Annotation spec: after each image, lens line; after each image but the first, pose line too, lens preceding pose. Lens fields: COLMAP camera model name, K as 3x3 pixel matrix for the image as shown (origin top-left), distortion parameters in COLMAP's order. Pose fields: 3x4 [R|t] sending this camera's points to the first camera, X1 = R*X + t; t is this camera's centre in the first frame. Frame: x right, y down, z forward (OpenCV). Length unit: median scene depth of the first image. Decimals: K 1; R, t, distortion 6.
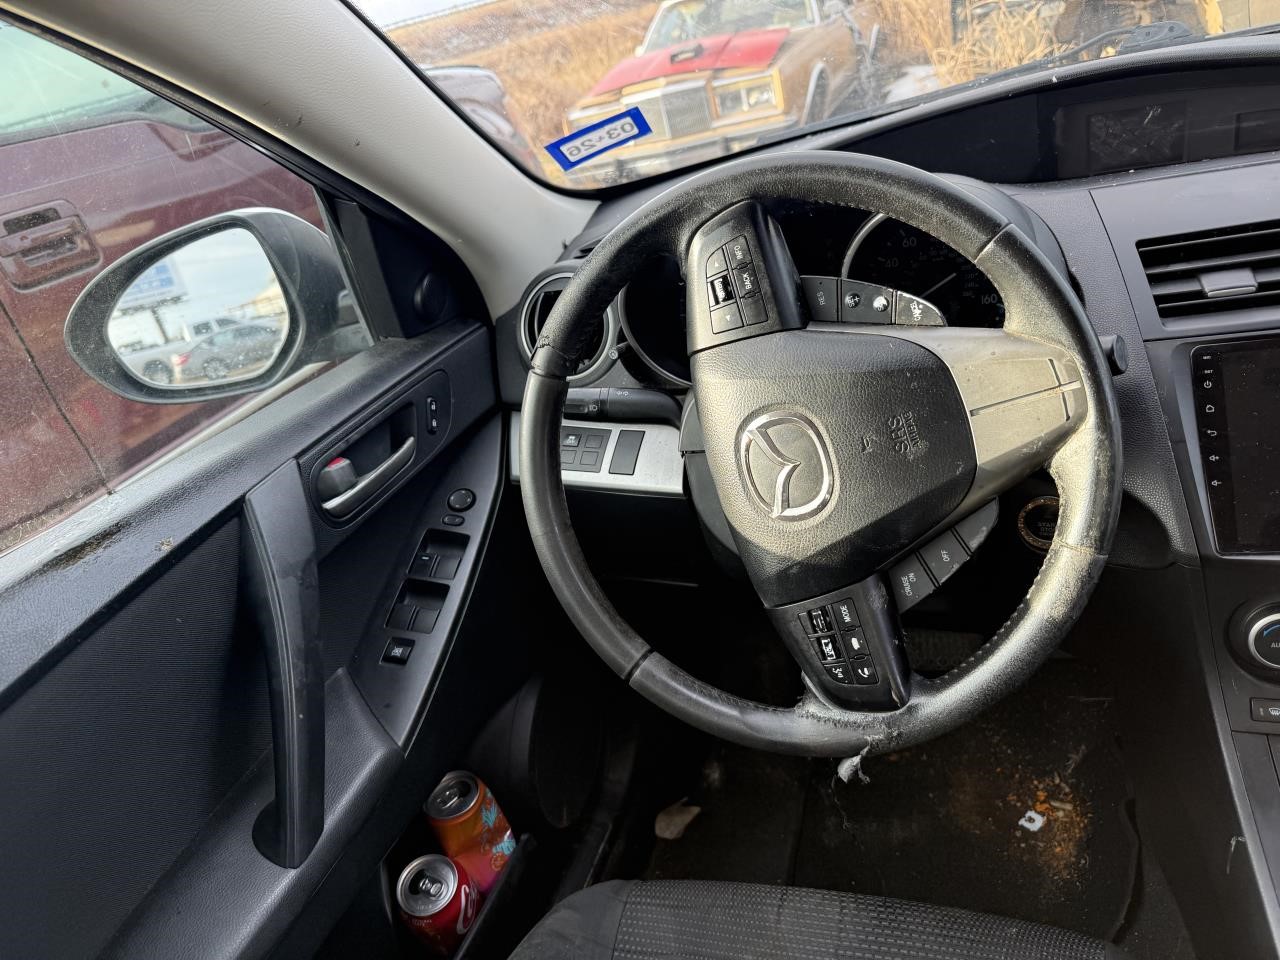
lens RADIAL K [[890.8, 0, 645.4], [0, 890.8, 479.6], [0, 0, 1]] dist [0.027475, -0.057911]
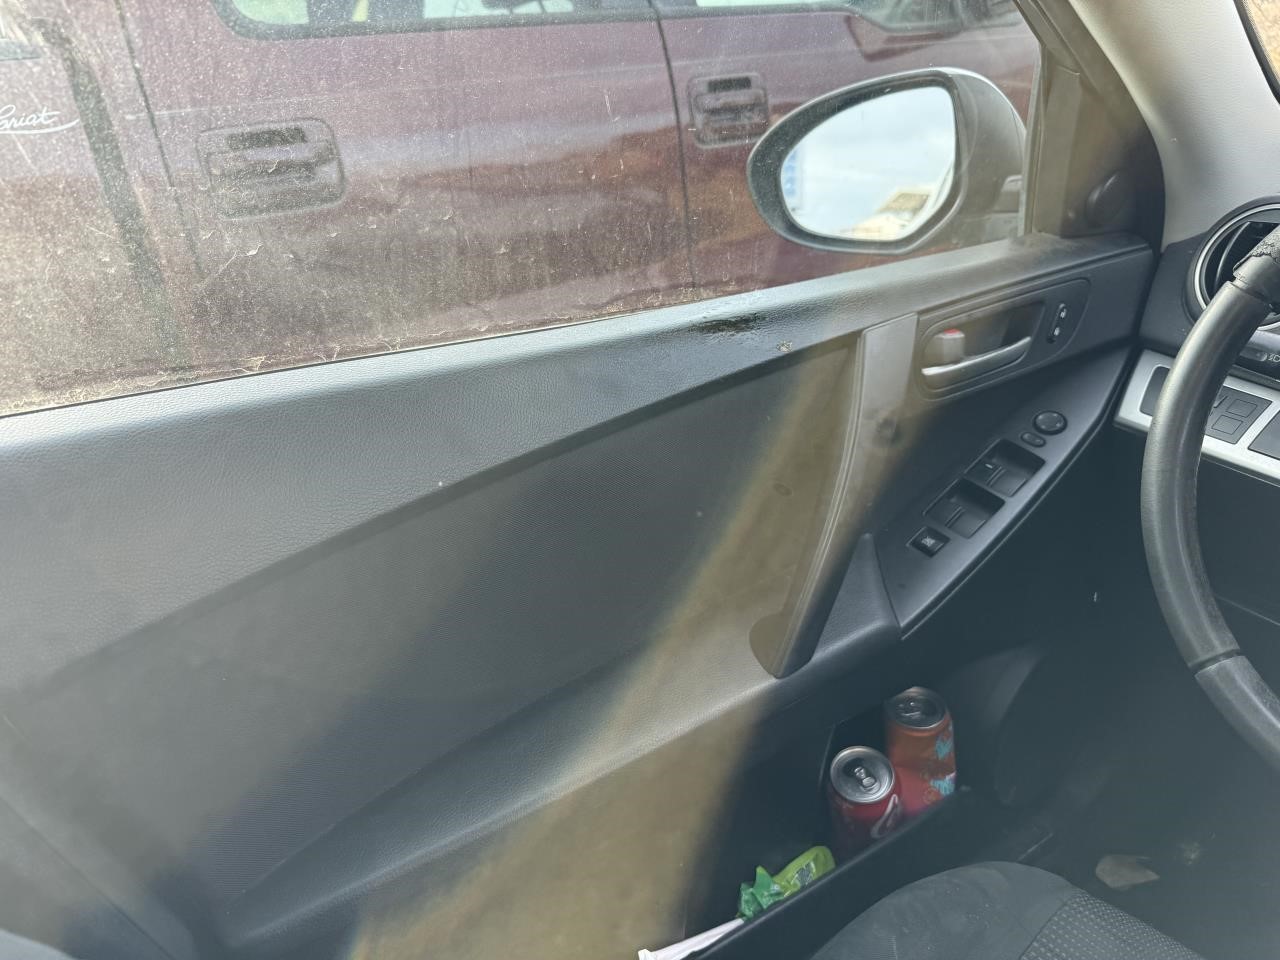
lens RADIAL K [[890.8, 0, 645.4], [0, 890.8, 479.6], [0, 0, 1]] dist [0.027475, -0.057911]
pose [[0.791083, 0.363215, -0.492202, -0.065812], [-0.341281, 0.929829, 0.137640, 0.096772], [0.507656, 0.059094, 0.859531, 0.008525]]
